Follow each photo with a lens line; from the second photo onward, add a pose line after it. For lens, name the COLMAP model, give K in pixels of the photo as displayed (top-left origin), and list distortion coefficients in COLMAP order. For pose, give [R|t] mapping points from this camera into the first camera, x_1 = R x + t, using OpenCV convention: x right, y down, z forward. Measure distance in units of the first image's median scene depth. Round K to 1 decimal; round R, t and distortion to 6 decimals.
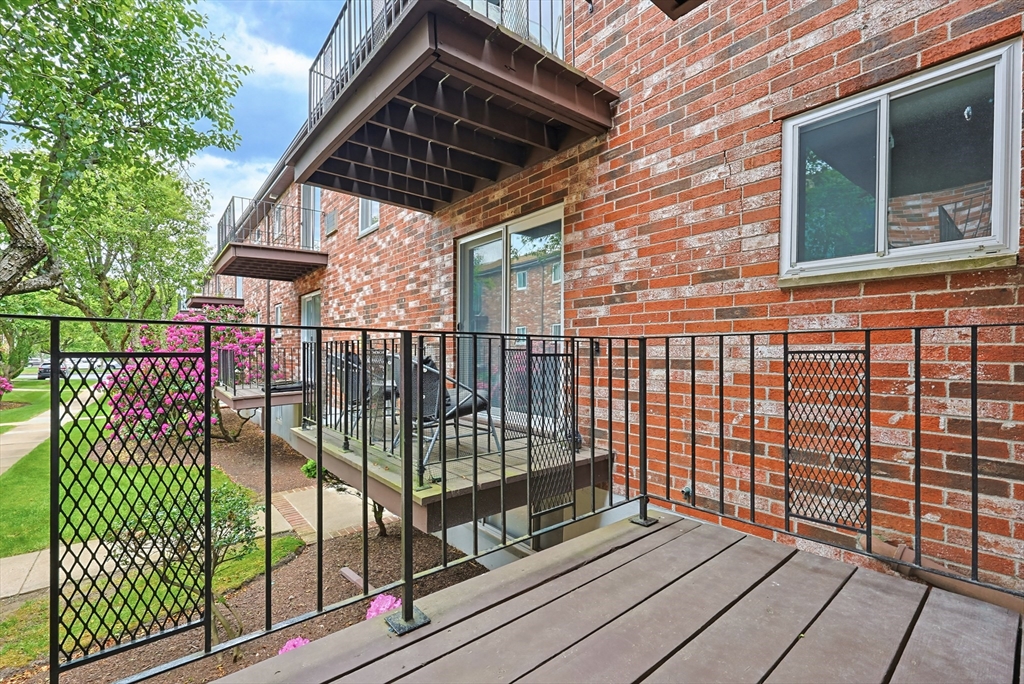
lens RADIAL K [[440.9, 0, 512.8], [0, 440.9, 351.4], [0, 0, 1]] dist [-0.000396, -0.000062]
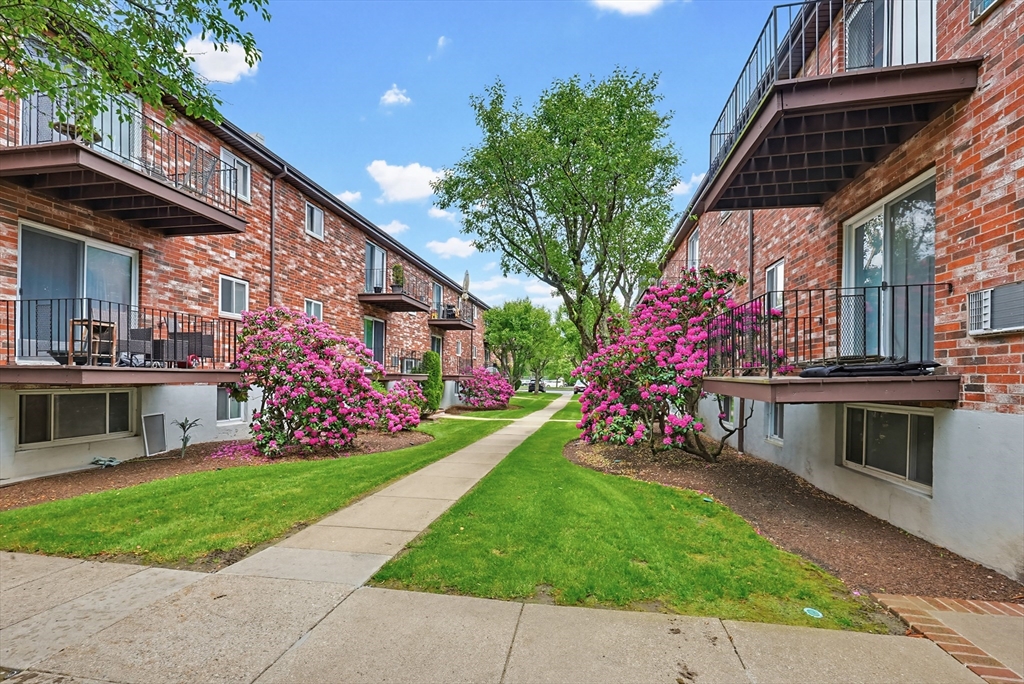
lens RADIAL K [[448.3, 0, 510.8], [0, 448.3, 361.3], [0, 0, 1]] dist [-0.000833, 0.000158]
pose [[0.651365, -0.023858, -0.758389, -0.324331], [-0.006022, 0.999312, -0.036609, 0.078504], [0.758741, 0.028412, 0.650773, 0.303320]]
